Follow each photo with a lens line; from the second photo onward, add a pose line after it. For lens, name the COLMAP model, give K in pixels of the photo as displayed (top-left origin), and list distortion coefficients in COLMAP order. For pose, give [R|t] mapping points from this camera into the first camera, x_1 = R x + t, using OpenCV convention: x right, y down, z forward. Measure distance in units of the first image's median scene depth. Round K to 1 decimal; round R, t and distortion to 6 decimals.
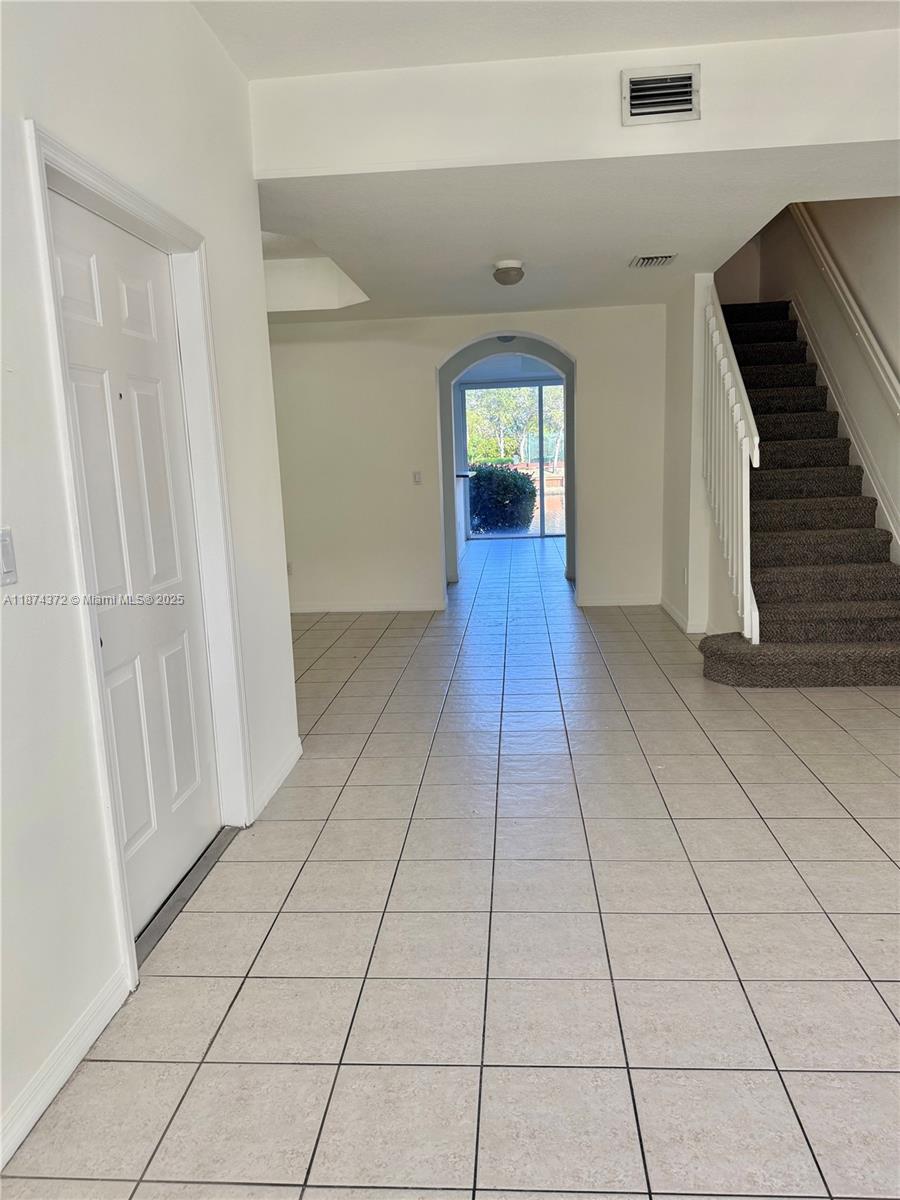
lens RADIAL K [[840.0, 0, 449.2], [0, 840.0, 596.8], [0, 0, 1]] dist [0.118802, -0.166589]
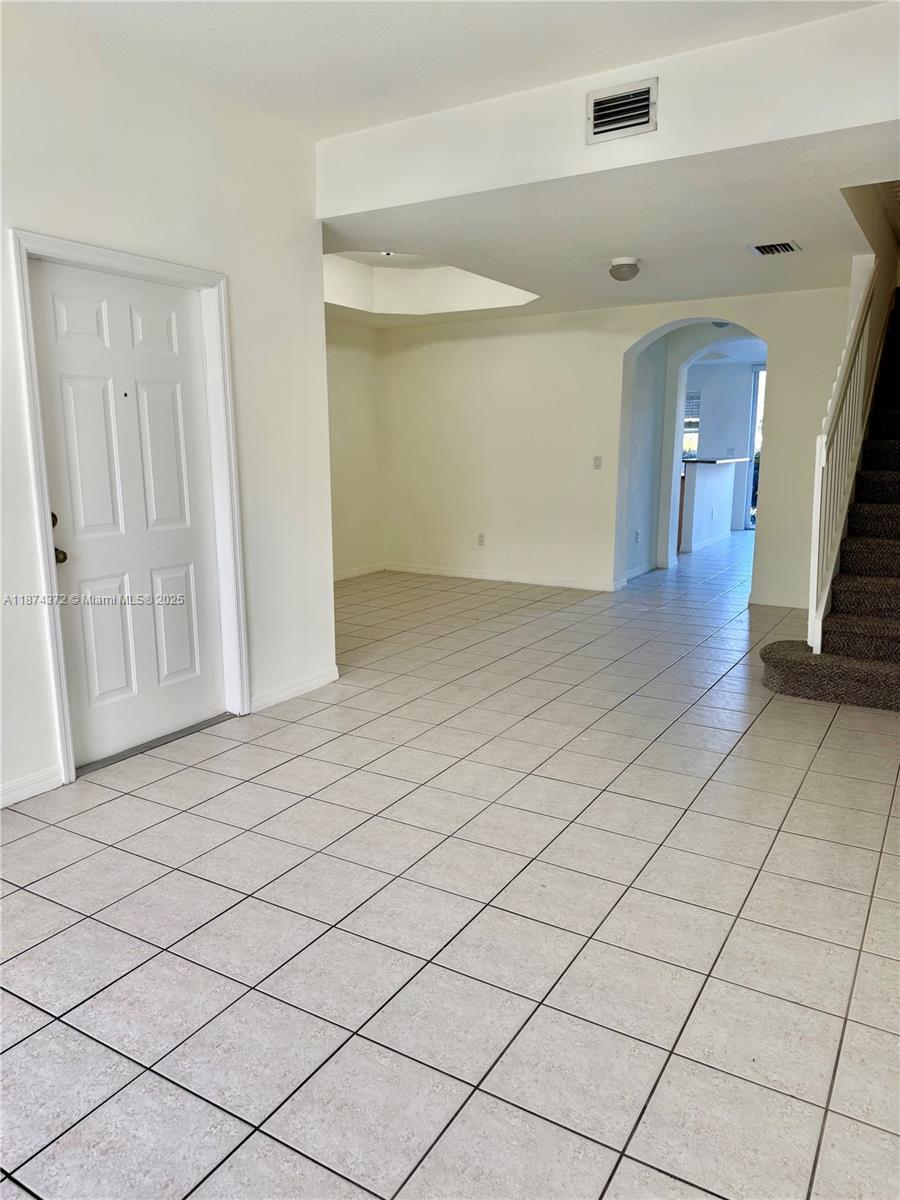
lens RADIAL K [[832.7, 0, 420.4], [0, 832.7, 601.6], [0, 0, 1]] dist [0.054606, -0.070942]
pose [[0.887707, 0.120650, -0.444319, 0.423599], [-0.106250, 0.992688, 0.057276, -0.010053], [0.447981, -0.003635, 0.894036, -0.037816]]
